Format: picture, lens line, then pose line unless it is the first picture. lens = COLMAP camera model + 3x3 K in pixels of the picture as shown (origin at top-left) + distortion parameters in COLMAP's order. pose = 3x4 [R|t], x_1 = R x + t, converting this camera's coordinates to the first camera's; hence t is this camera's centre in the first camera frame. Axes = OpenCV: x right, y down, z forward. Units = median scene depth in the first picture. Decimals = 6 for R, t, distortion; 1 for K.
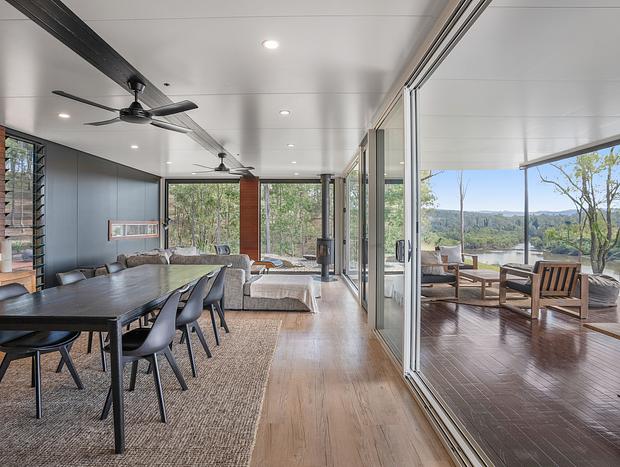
lens RADIAL K [[350.2, 0, 310.0], [0, 350.2, 233.5], [0, 0, 1]] dist [-0.030739, 0.003121]
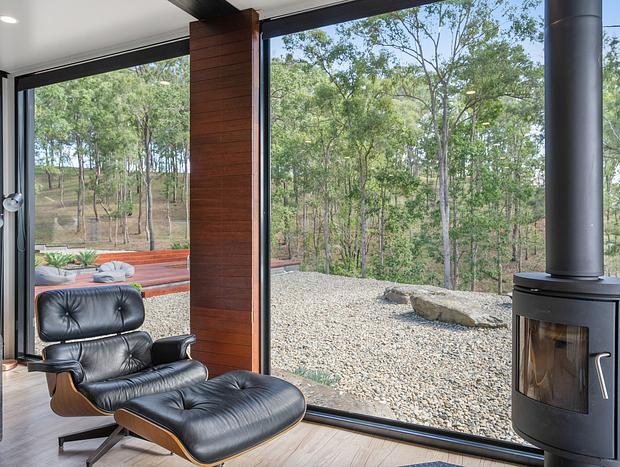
lens RADIAL K [[457.9, 0, 310.0], [0, 457.9, 233.5], [0, 0, 1]] dist [0.001248, 0.000780]
pose [[0.898148, 0.004017, -0.439675, 0.024213], [-0.012010, 0.999809, -0.015399, -0.003837], [0.439529, 0.019111, 0.898025, 0.641092]]
